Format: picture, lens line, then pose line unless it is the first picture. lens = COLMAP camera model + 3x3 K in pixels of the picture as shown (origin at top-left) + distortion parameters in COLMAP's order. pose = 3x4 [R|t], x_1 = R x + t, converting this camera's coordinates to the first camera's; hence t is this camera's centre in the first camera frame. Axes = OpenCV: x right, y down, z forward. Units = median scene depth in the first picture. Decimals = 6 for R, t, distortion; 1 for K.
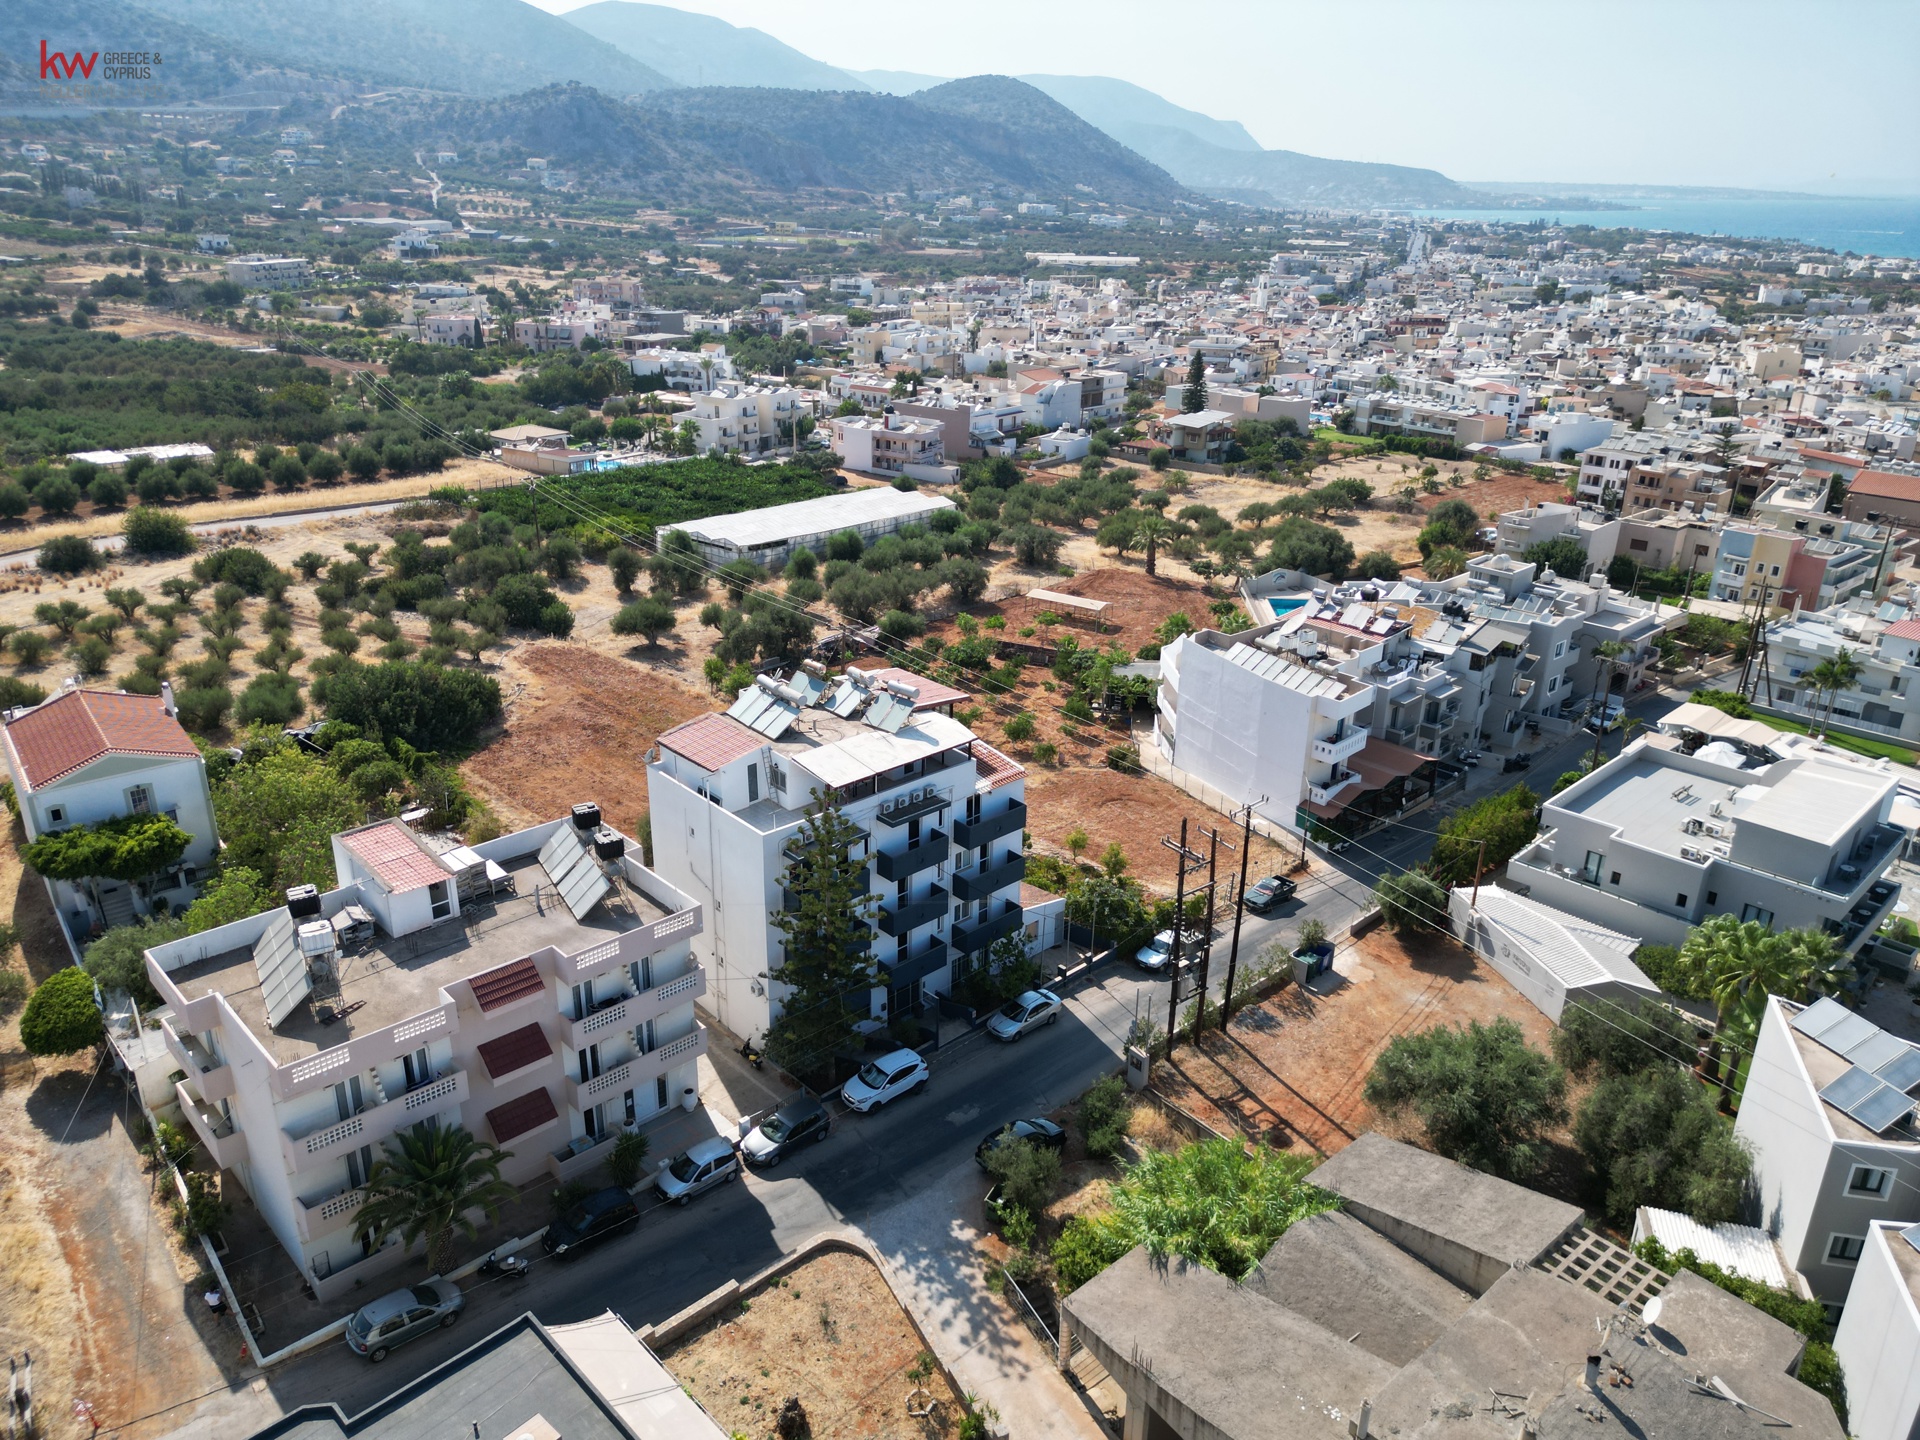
lens RADIAL K [[1349.1, 0, 960.0], [0, 1349.1, 720.0], [0, 0, 1]] dist [0.073064, -0.070953]
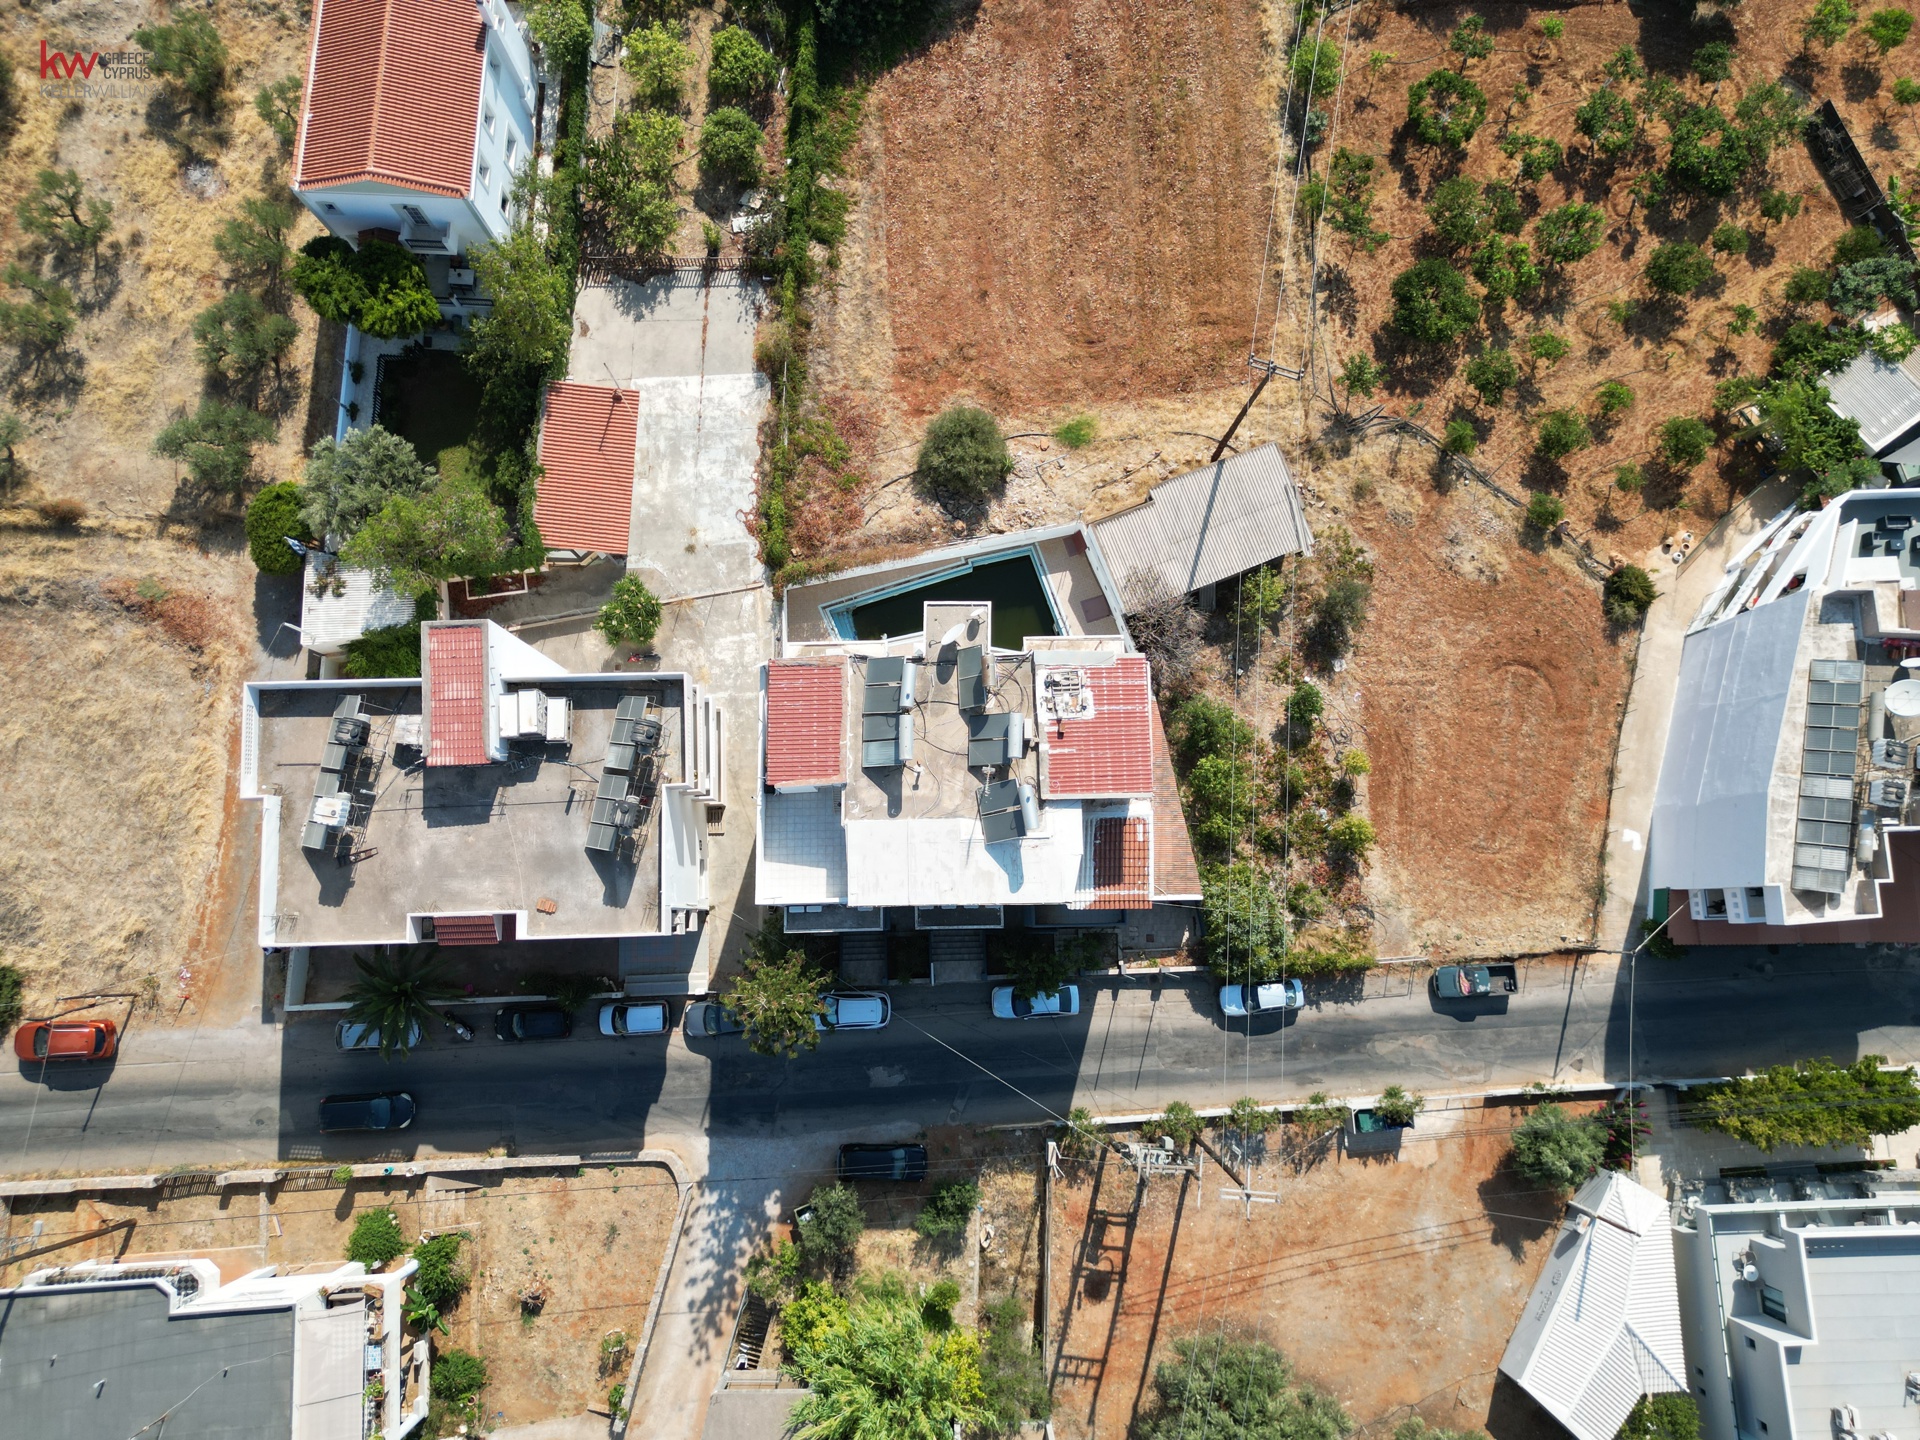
lens RADIAL K [[1349.1, 0, 960.0], [0, 1349.1, 720.0], [0, 0, 1]] dist [0.073064, -0.070953]
pose [[0.747619, 0.657635, -0.092641, -0.033497], [-0.240215, 0.397818, 0.885459, -0.647921], [0.619163, -0.639732, 0.455390, 0.594741]]
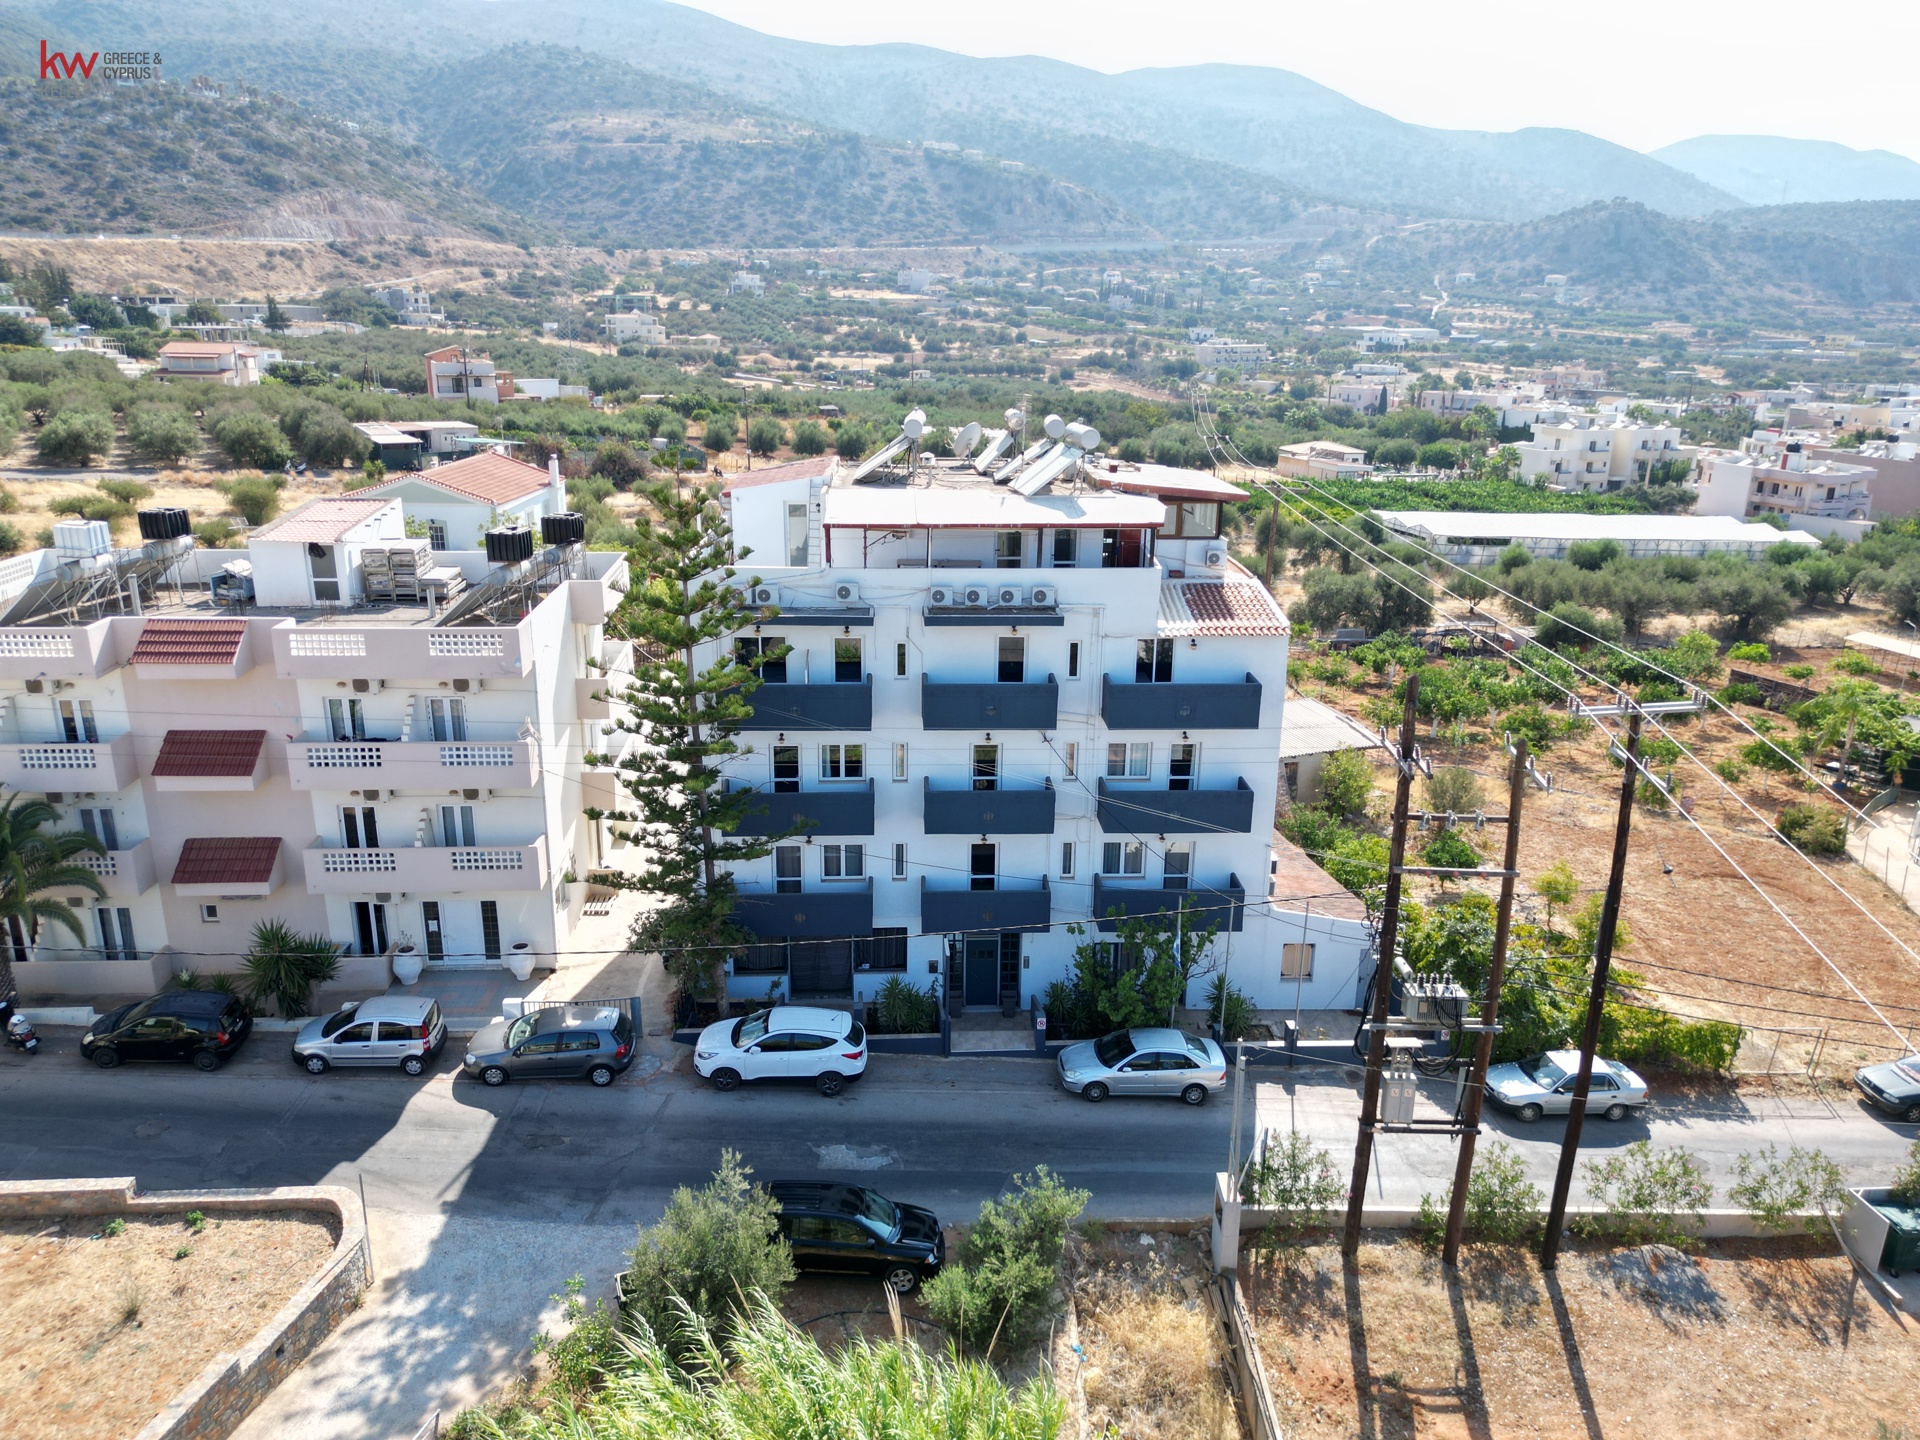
lens RADIAL K [[1349.1, 0, 960.0], [0, 1349.1, 720.0], [0, 0, 1]] dist [0.073064, -0.070953]
pose [[0.767149, 0.179511, -0.615839, 0.264215], [-0.237750, 0.971239, -0.013057, 0.103179], [0.595783, 0.156433, 0.787764, 0.481341]]
